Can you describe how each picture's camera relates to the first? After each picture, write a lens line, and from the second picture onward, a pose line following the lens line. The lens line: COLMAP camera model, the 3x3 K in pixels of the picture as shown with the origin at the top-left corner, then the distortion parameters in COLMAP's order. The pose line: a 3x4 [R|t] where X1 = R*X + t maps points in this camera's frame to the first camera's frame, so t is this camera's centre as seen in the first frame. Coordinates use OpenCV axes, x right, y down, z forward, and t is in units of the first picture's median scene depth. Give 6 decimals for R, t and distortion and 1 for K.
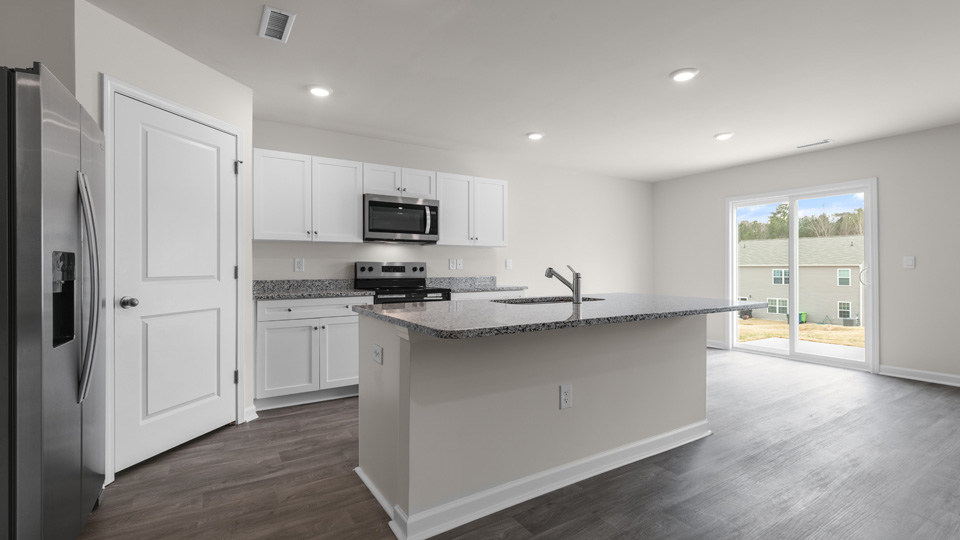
lens RADIAL K [[438.5, 0, 478.5], [0, 438.5, 269.1], [0, 0, 1]] dist [0.015038, 0.000299]
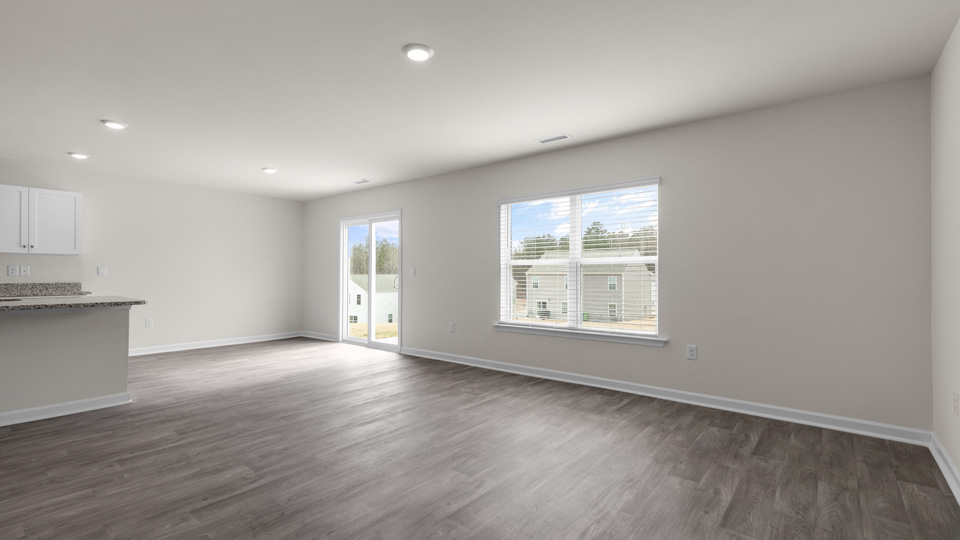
lens RADIAL K [[438.5, 0, 478.5], [0, 438.5, 269.1], [0, 0, 1]] dist [0.015038, 0.000299]
pose [[0.949977, 0.007988, 0.312217, 0.787903], [-0.003095, 0.999865, -0.016165, -0.001700], [-0.312304, 0.014390, 0.949873, -0.402863]]
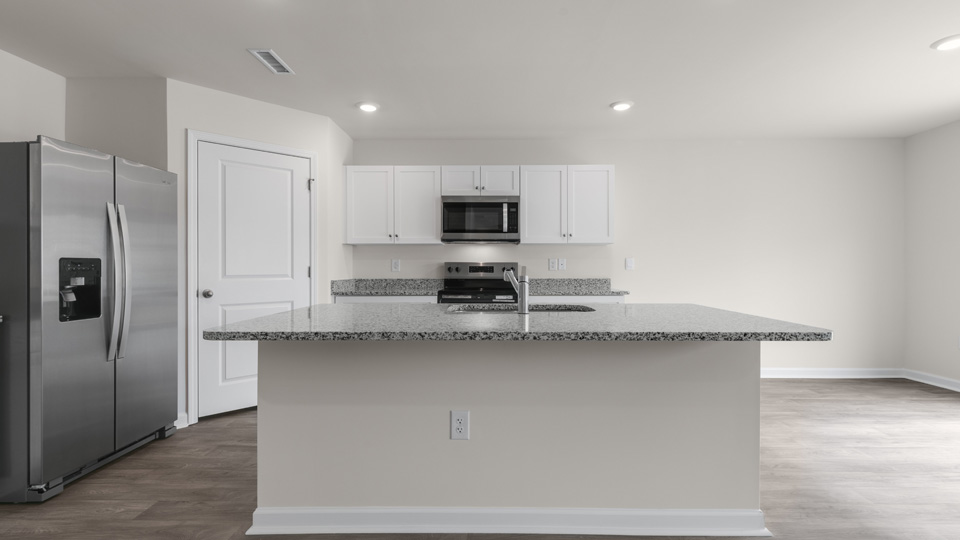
lens RADIAL K [[446.4, 0, 483.1], [0, 446.4, 267.7], [0, 0, 1]] dist [0.009478, 0.000125]
pose [[0.840682, 0.001941, -0.541526, 0.386759], [-0.003053, 0.999995, -0.001156, -0.003280], [0.541521, 0.002625, 0.840683, 0.175958]]
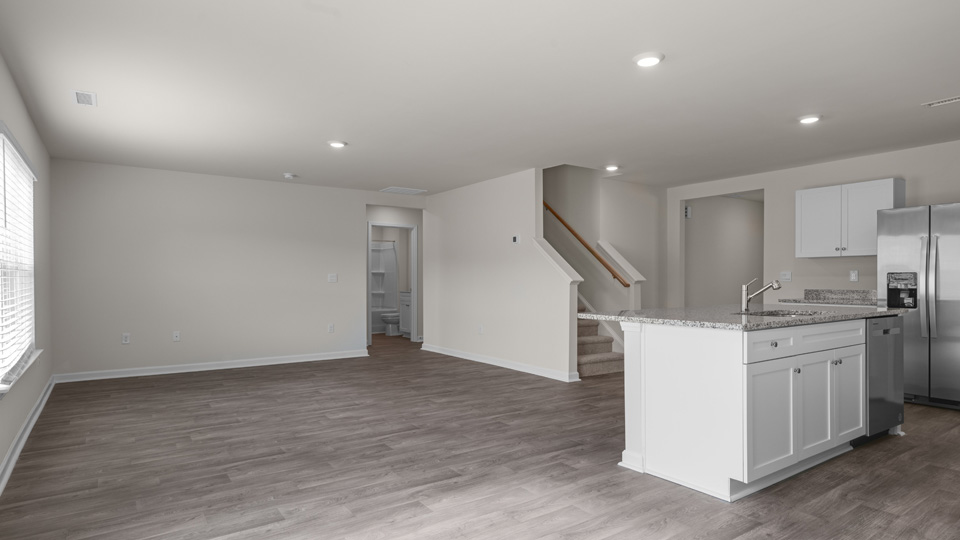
lens RADIAL K [[530.4, 0, 479.3], [0, 530.4, 285.6], [0, 0, 1]] dist [0.002337, 0.000922]
pose [[-0.999018, 0.003312, -0.044175, 0.623571], [0.002645, 0.999882, 0.015150, -0.006218], [0.044220, 0.015018, -0.998909, 1.505348]]
